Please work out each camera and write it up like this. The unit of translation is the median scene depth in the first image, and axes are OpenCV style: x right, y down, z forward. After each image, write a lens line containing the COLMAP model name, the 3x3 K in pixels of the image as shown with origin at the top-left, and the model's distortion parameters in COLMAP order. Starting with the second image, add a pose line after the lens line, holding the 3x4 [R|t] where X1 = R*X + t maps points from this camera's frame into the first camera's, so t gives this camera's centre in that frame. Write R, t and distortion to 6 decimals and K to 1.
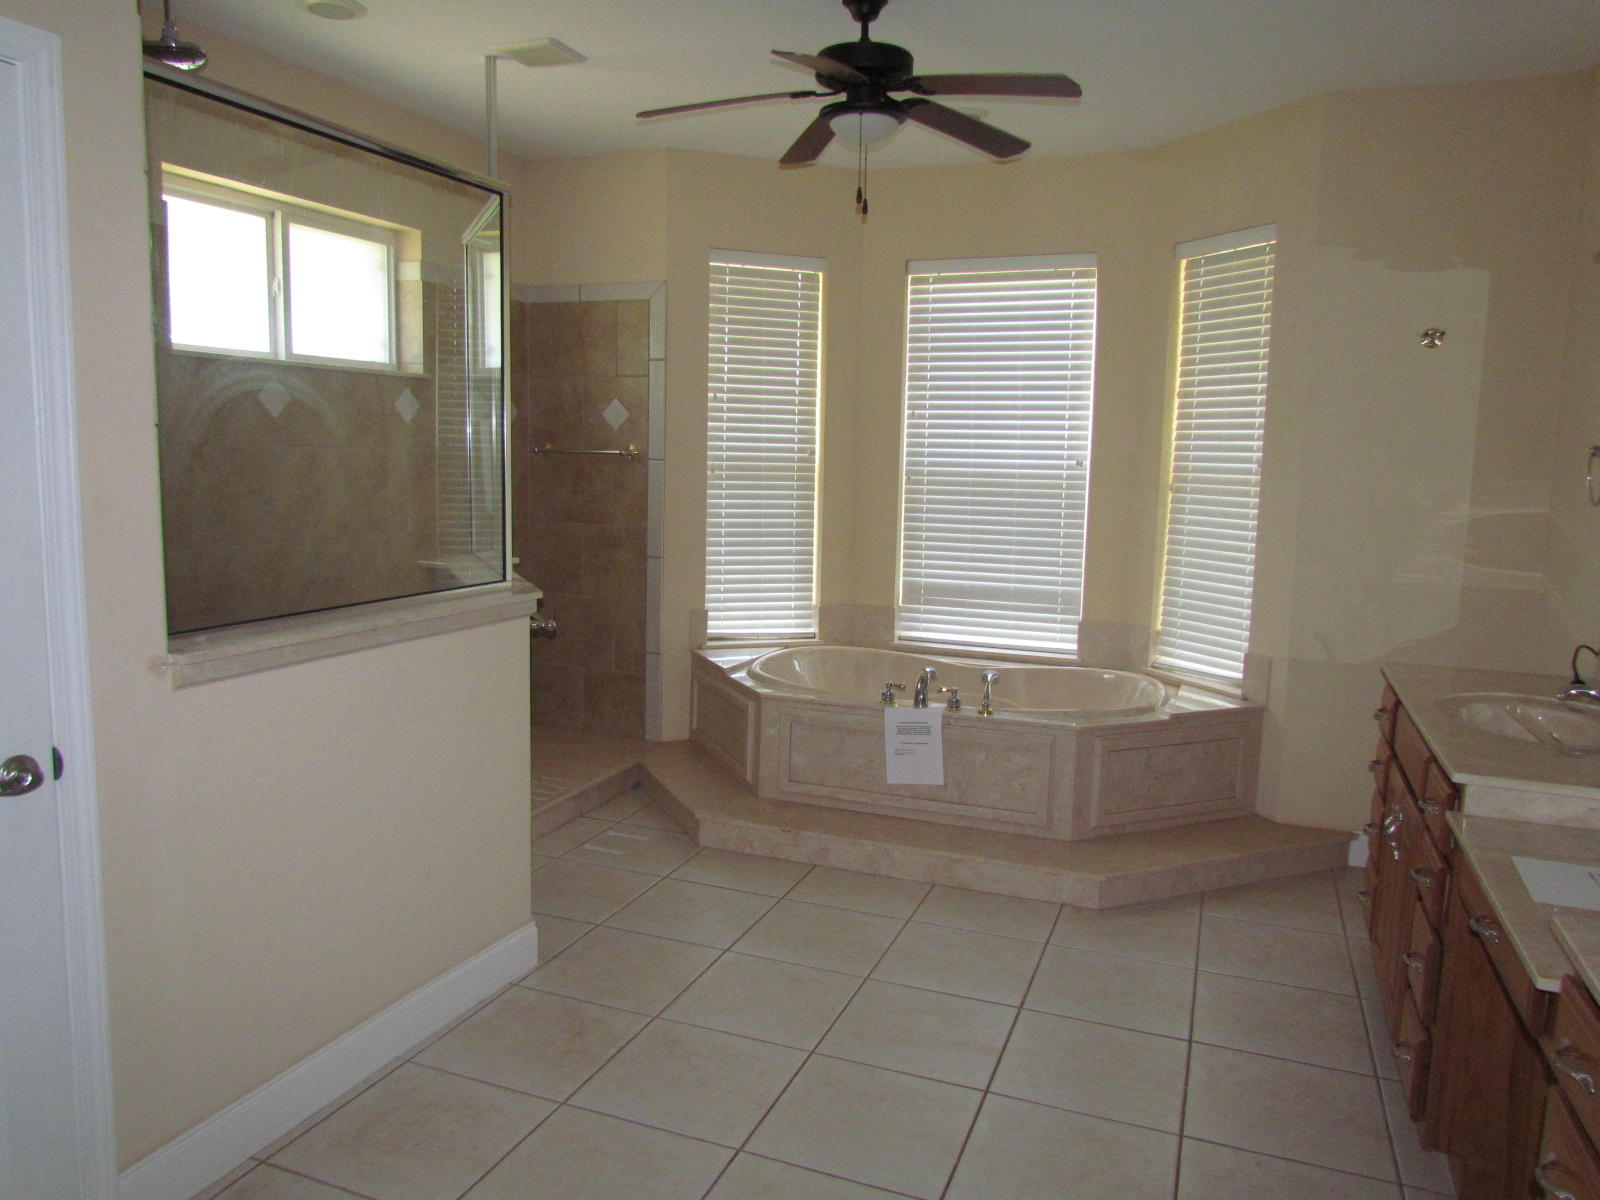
lens RADIAL K [[1123.3, 0, 800.0], [0, 1123.3, 600.0], [0, 0, 1]] dist [-0.033257, 0.002580]
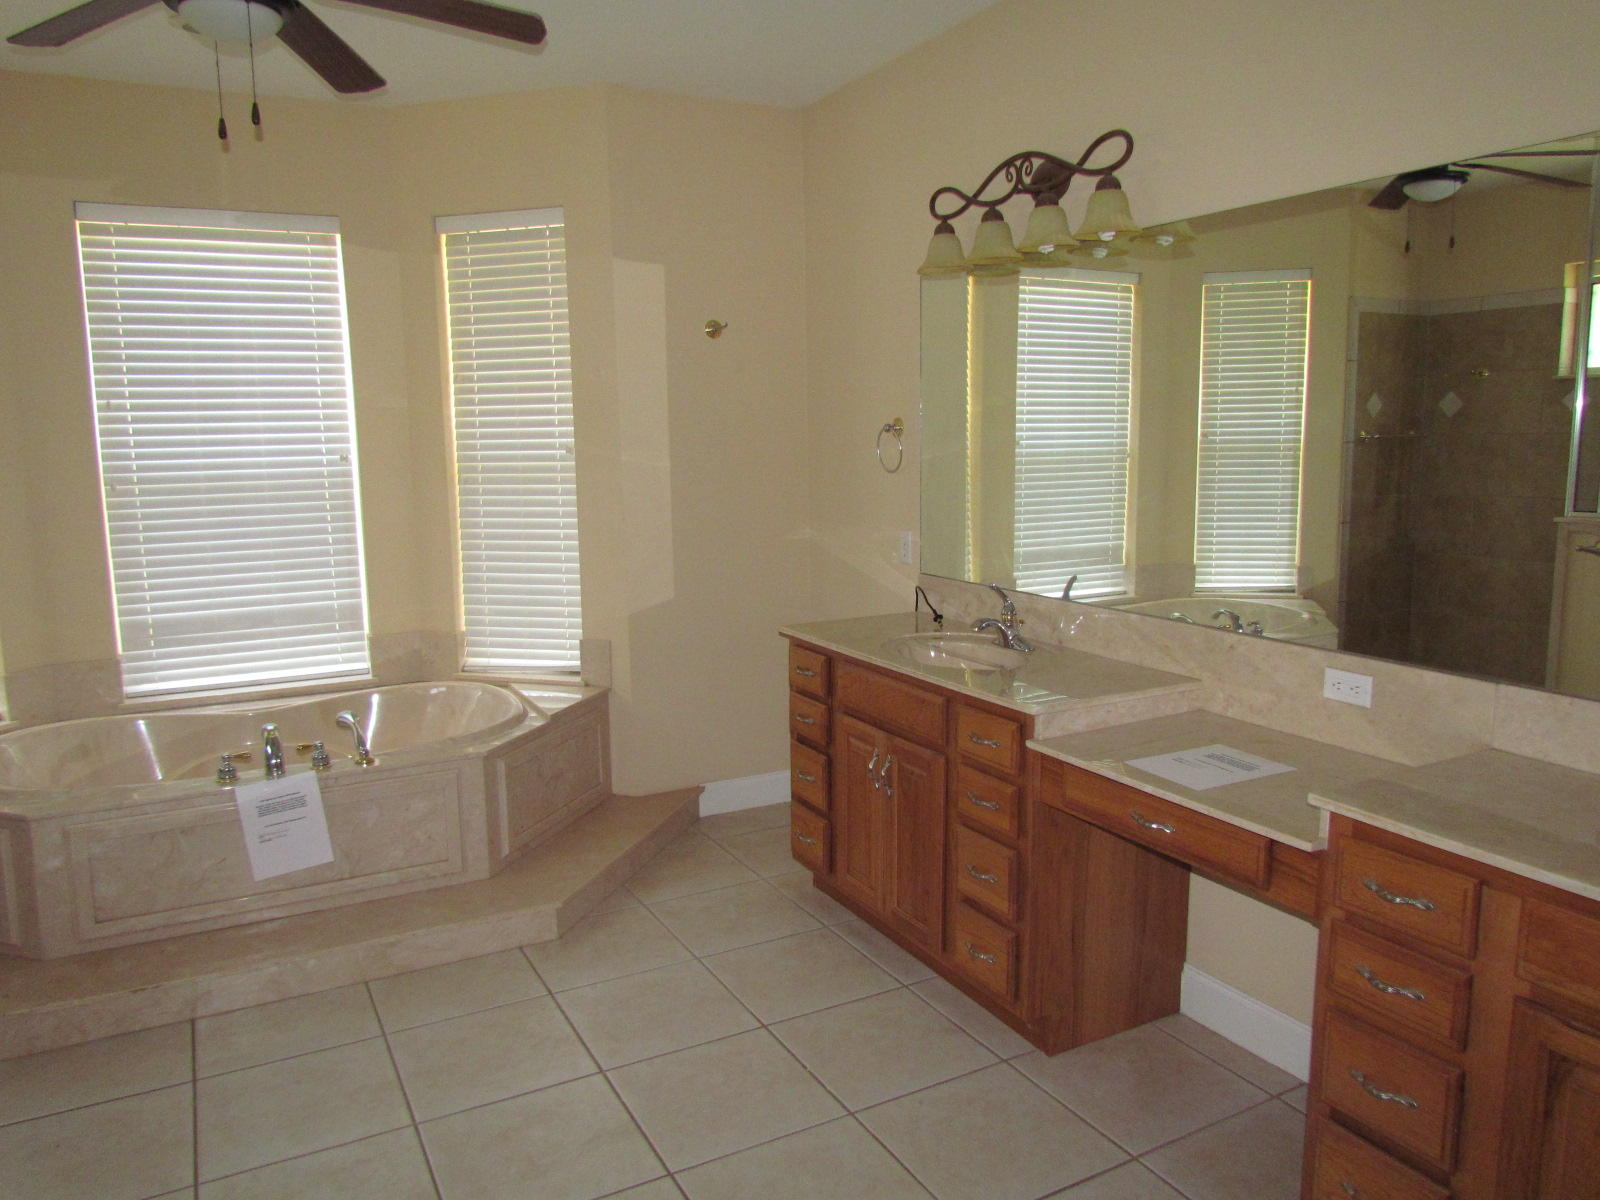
lens RADIAL K [[1123.3, 0, 800.0], [0, 1123.3, 600.0], [0, 0, 1]] dist [-0.033257, 0.002580]
pose [[0.648074, -0.142181, 0.748188, -0.214545], [0.127062, 0.988835, 0.077852, -0.039841], [-0.750903, 0.044613, 0.658904, 0.185799]]
